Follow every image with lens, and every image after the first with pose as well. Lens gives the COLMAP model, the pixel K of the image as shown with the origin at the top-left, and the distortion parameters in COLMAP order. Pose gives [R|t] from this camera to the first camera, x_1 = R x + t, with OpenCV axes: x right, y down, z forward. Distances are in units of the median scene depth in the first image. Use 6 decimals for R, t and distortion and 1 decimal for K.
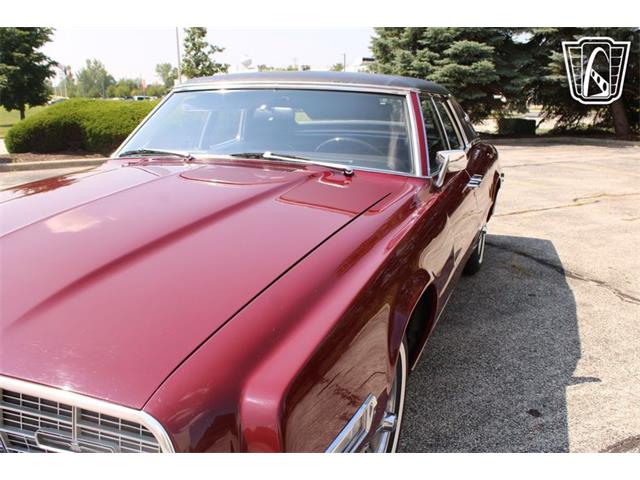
lens RADIAL K [[602.9, 0, 320.0], [0, 602.9, 240.0], [0, 0, 1]] dist [-0.134508, 0.139116]
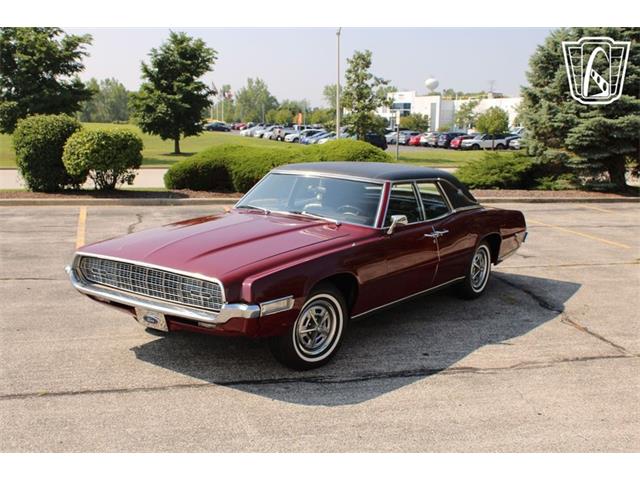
lens RADIAL K [[705.7, 0, 338.4], [0, 705.7, 239.6], [0, 0, 1]] dist [-0.114576, 0.137385]
pose [[0.972134, 0.060472, -0.226493, 0.076661], [-0.078230, 0.994457, -0.070258, 0.014022], [0.220989, 0.086019, 0.971475, -0.170719]]
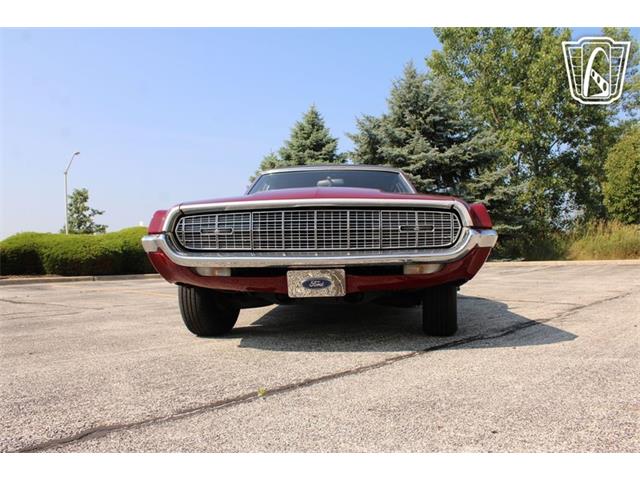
lens RADIAL K [[507.9, 0, 320.0], [0, 507.9, 240.0], [0, 0, 1]] dist [-0.105173, 0.000809]
pose [[0.959874, -0.015834, 0.279985, -0.085159], [0.088510, 0.964478, -0.248893, 0.053652], [-0.266098, 0.263687, 0.927179, -0.061358]]
